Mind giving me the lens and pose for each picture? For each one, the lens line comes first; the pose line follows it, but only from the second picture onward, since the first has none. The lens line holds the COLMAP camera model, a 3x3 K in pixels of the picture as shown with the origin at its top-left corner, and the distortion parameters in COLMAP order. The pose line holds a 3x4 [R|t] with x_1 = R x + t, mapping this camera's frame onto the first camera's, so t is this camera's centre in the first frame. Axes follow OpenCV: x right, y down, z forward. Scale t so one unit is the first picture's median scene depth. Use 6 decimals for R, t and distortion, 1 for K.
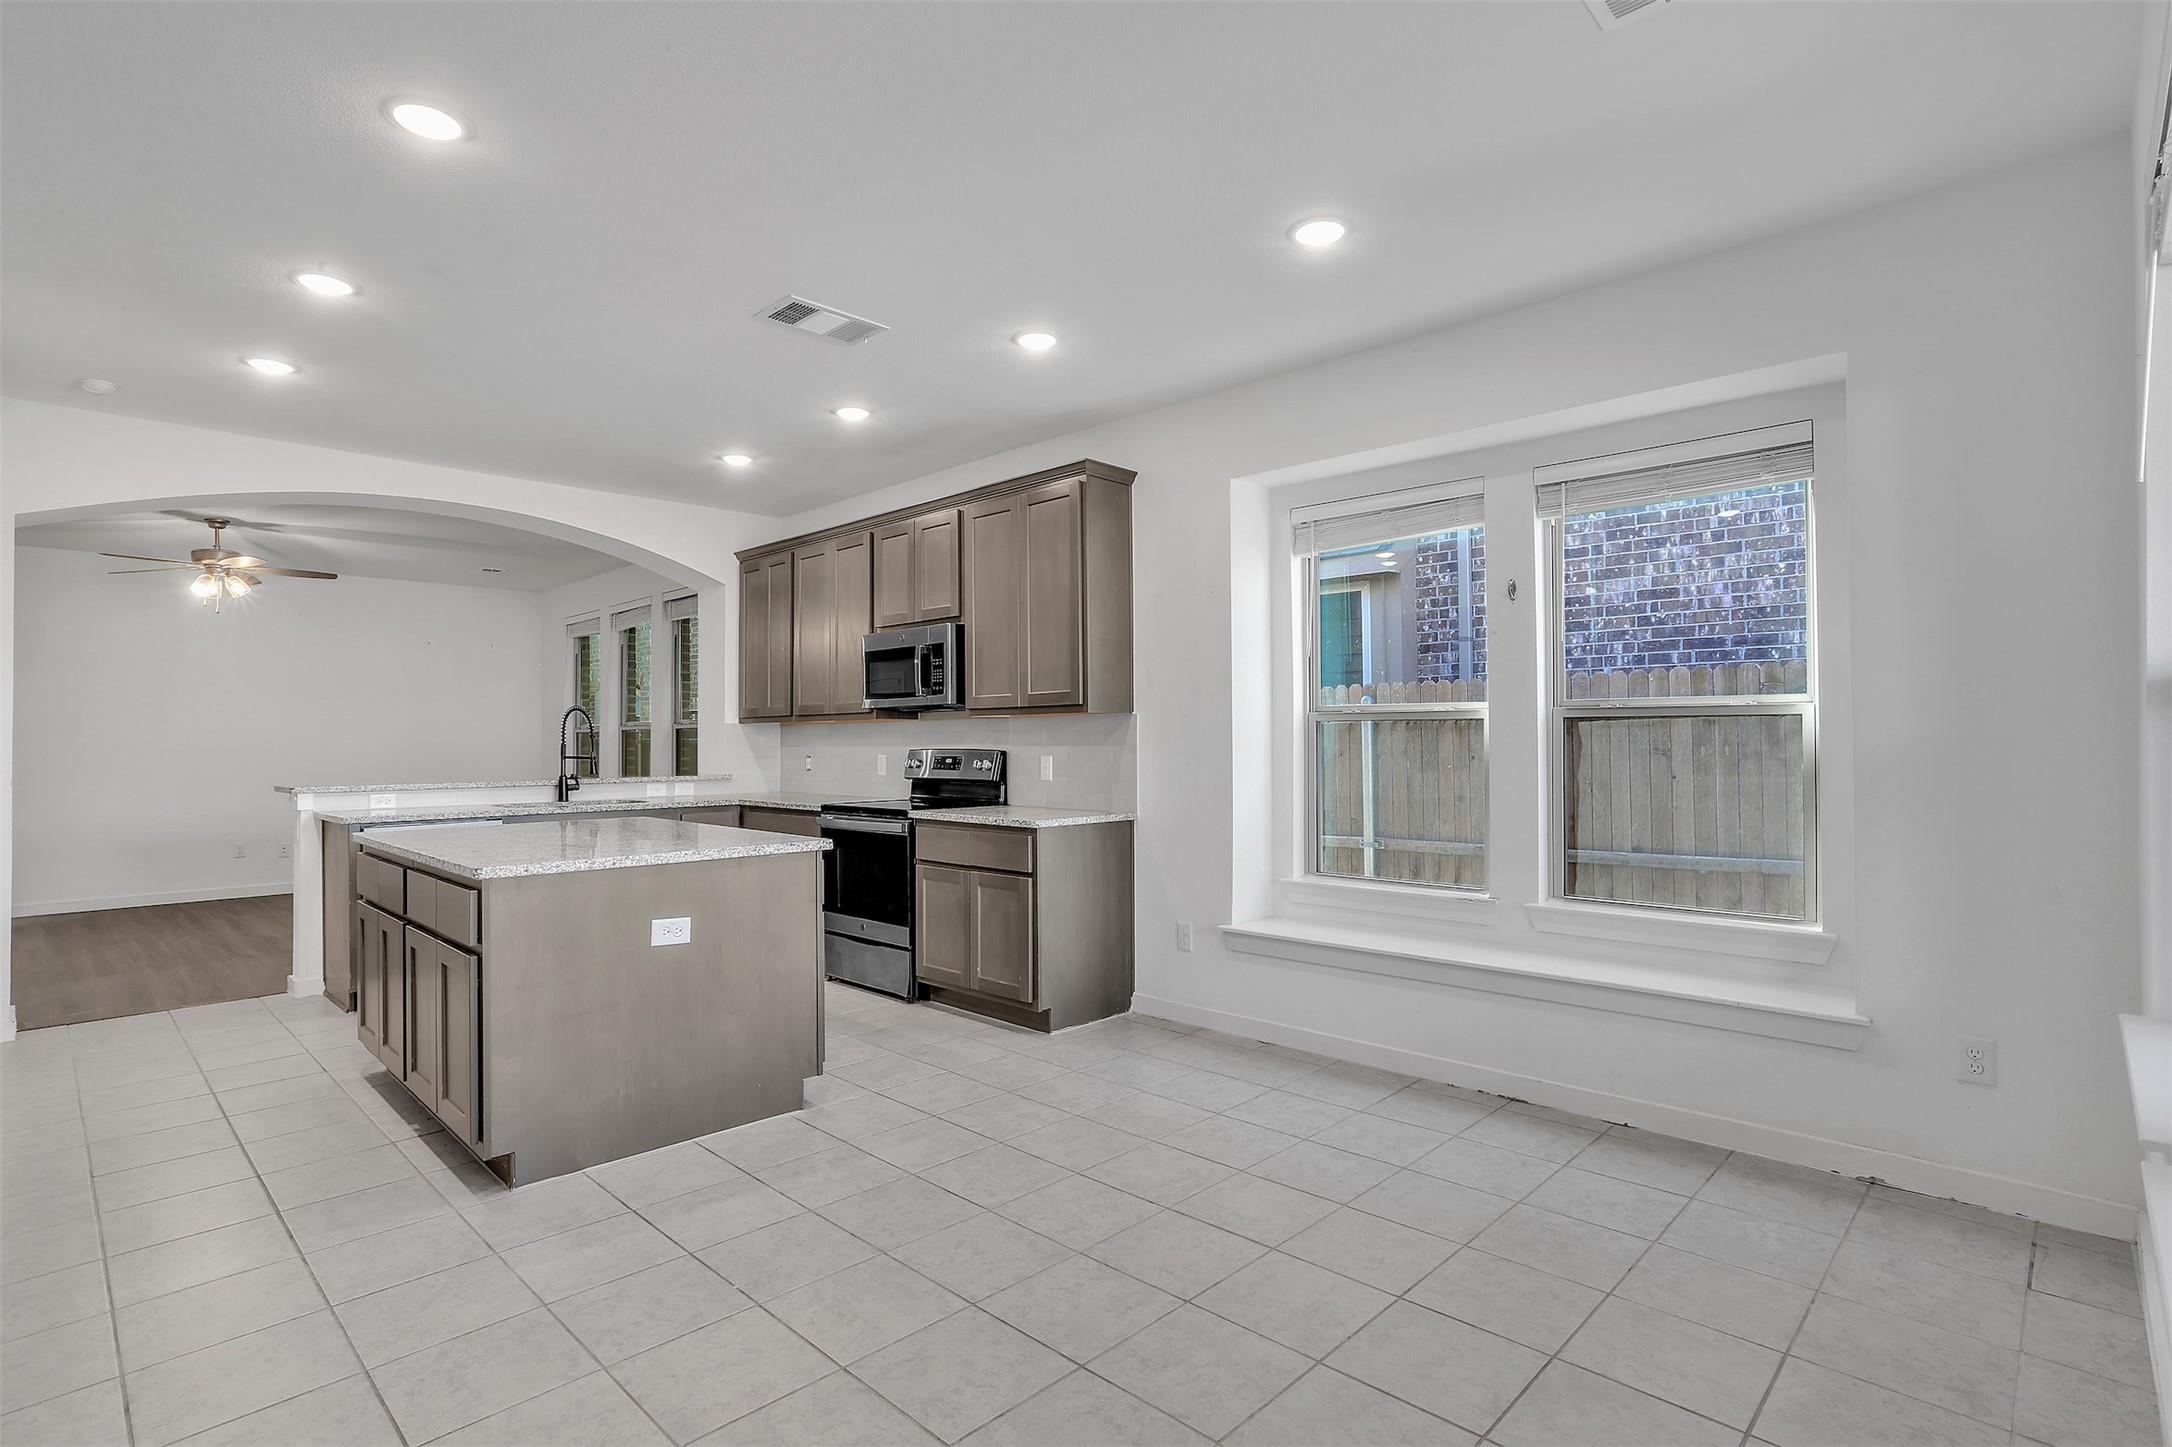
lens RADIAL K [[1054.1, 0, 1070.9], [0, 1054.1, 727.5], [0, 0, 1]] dist [-0.026382, 0.009762]
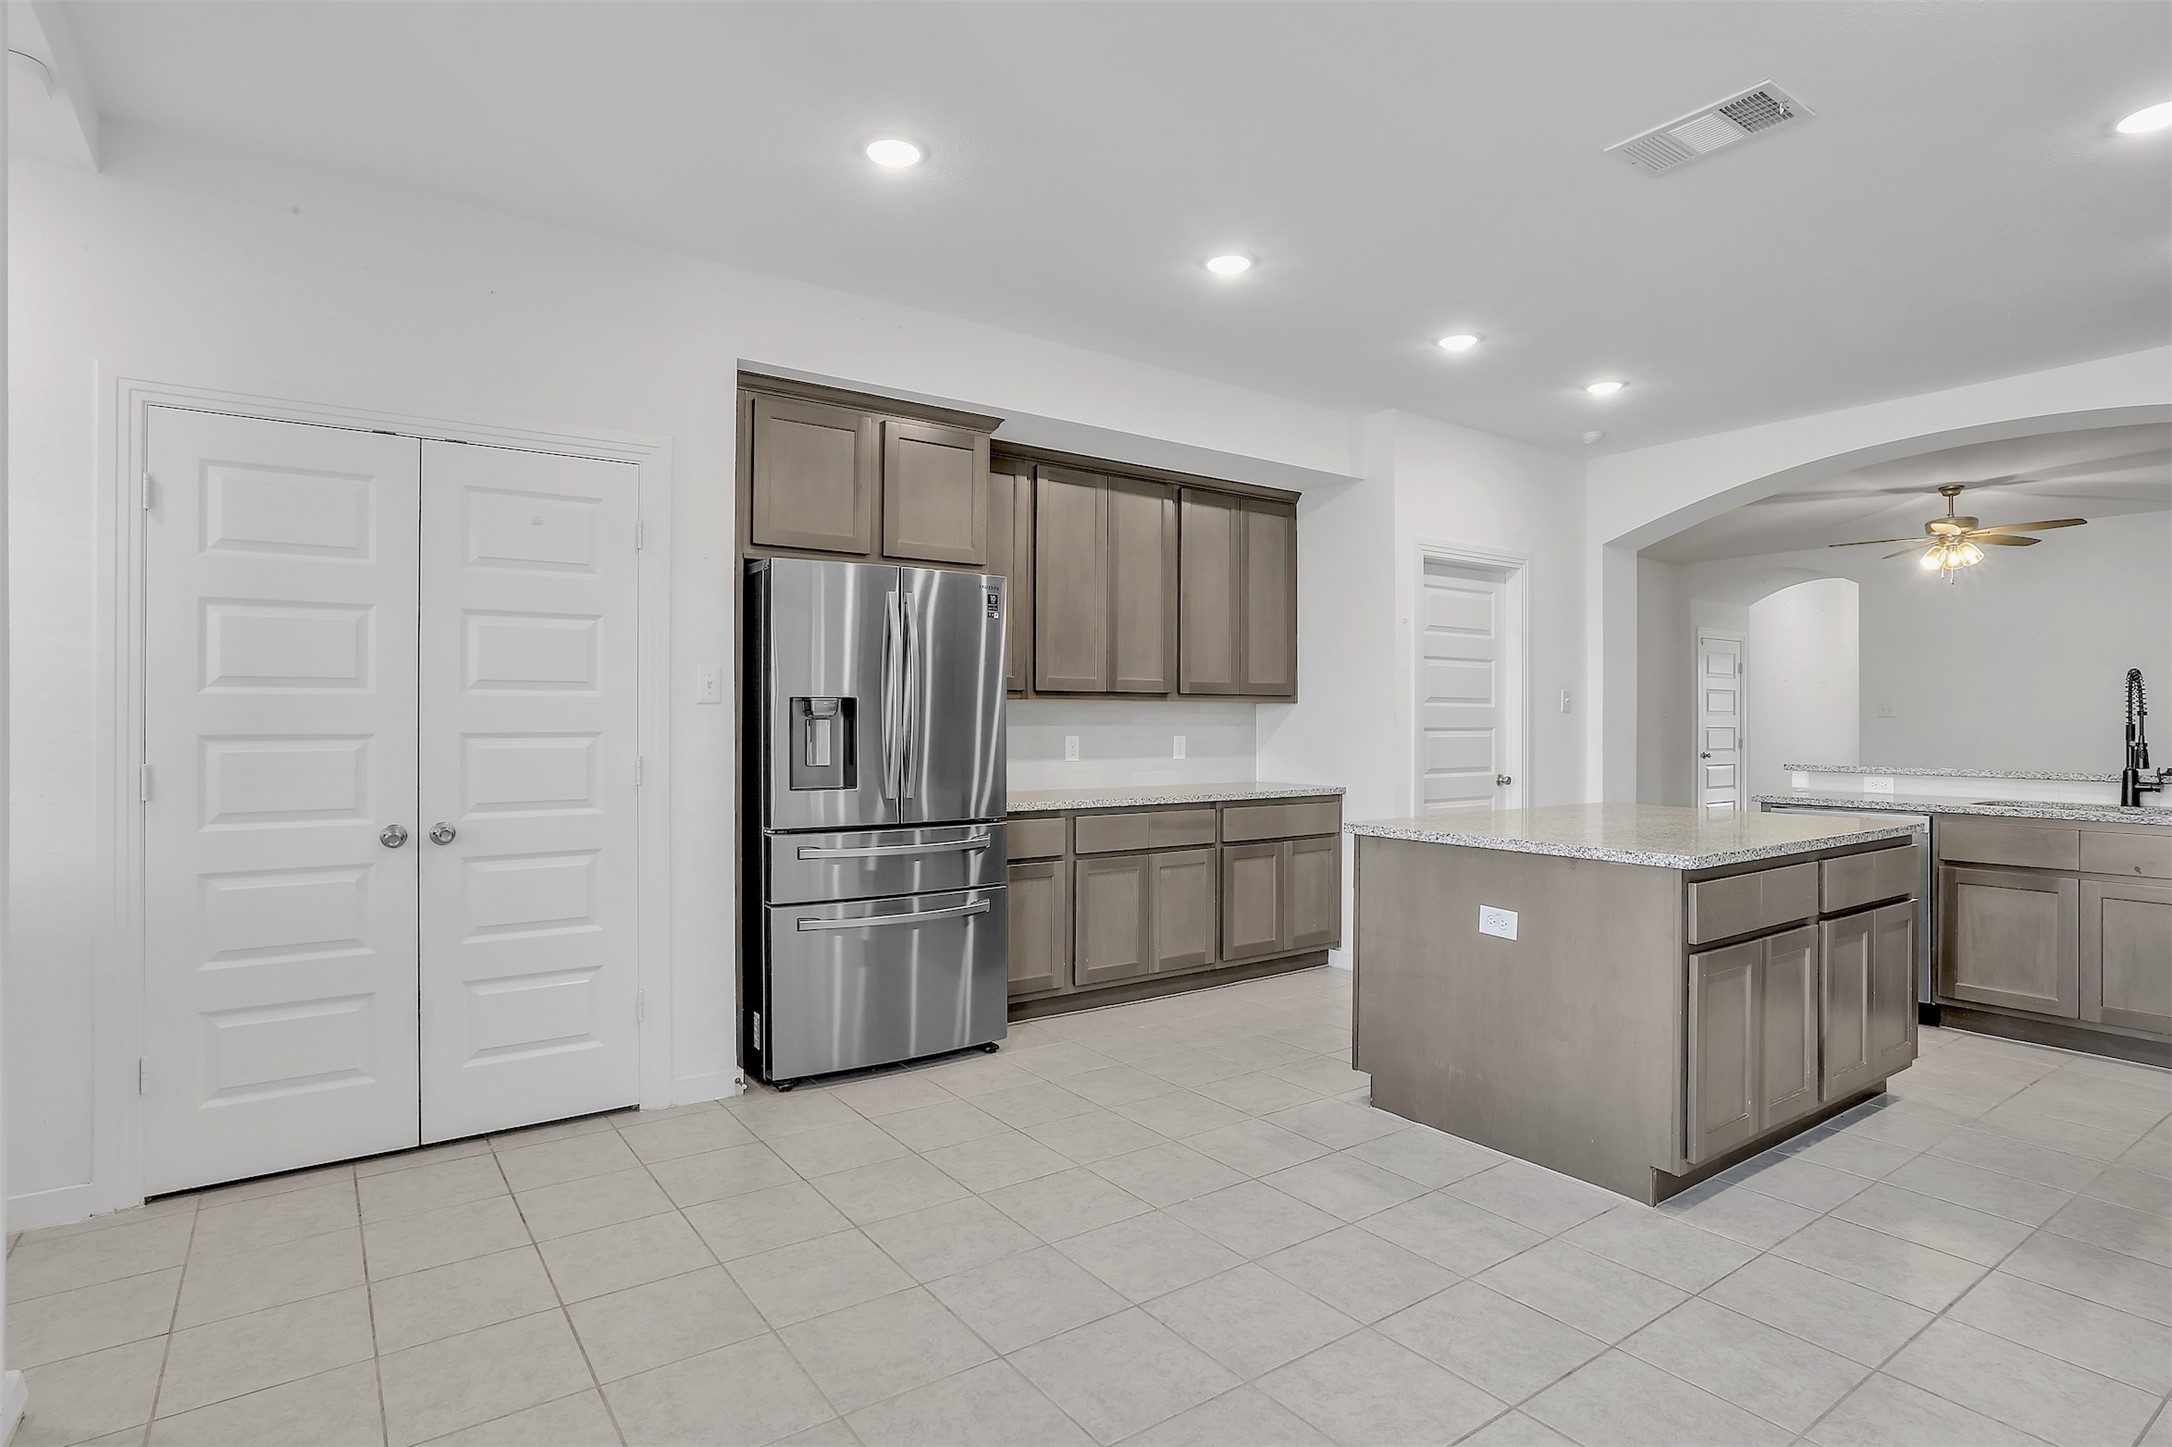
lens RADIAL K [[1120.1, 0, 1084.4], [0, 1120.1, 718.1], [0, 0, 1]] dist [-0.023818, 0.000774]
pose [[-0.165380, 0.003236, -0.986225, 0.733513], [0.008244, 0.999964, 0.001899, 0.009412], [0.986195, -0.007816, -0.165401, 0.901114]]
